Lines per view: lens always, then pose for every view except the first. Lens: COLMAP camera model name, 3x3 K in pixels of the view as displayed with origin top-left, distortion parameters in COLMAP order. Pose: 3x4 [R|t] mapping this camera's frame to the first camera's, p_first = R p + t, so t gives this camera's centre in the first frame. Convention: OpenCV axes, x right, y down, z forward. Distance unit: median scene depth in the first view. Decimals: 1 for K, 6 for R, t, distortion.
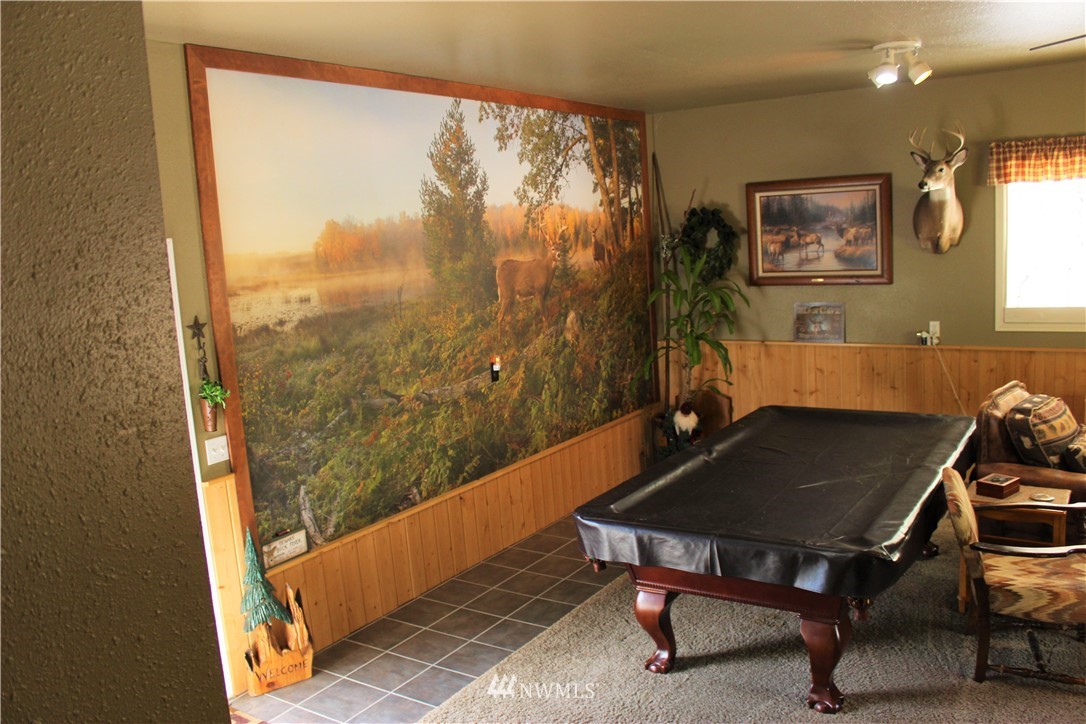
lens RADIAL K [[901.5, 0, 543.0], [0, 901.5, 362.0], [0, 0, 1]] dist [-0.079746, 0.009965]
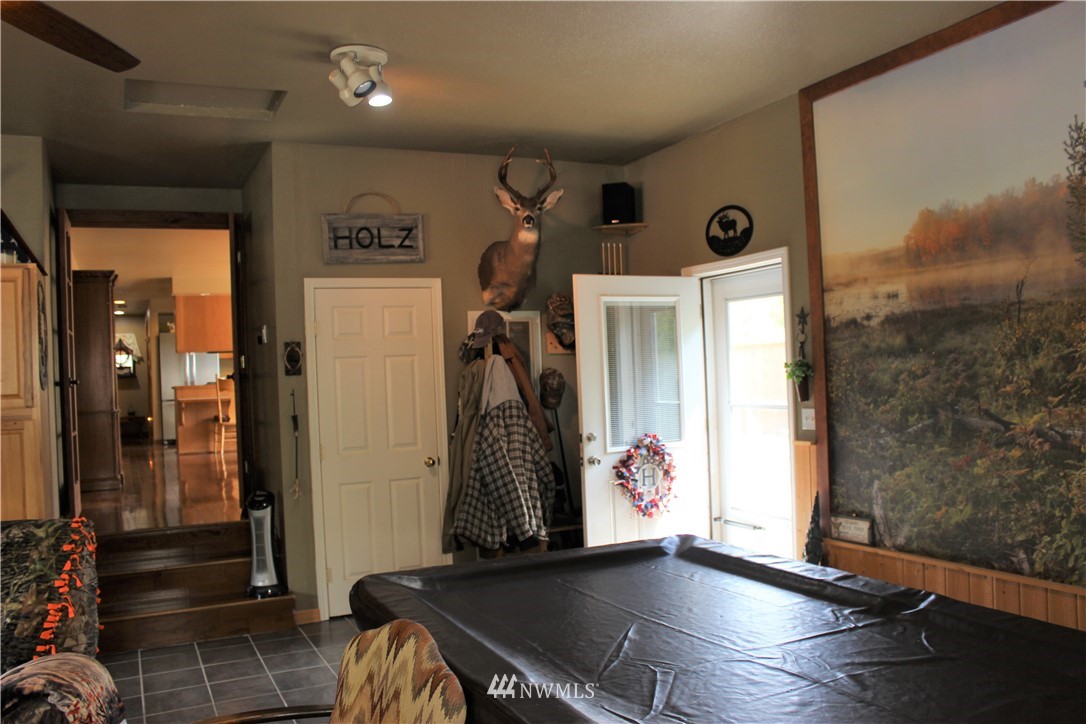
lens RADIAL K [[901.5, 0, 543.0], [0, 901.5, 362.0], [0, 0, 1]] dist [-0.079746, 0.009965]
pose [[-0.500755, 0.078033, -0.862065, 0.743355], [-0.050899, 0.991550, 0.119321, -0.090513], [0.864091, 0.103629, -0.492552, 1.111759]]
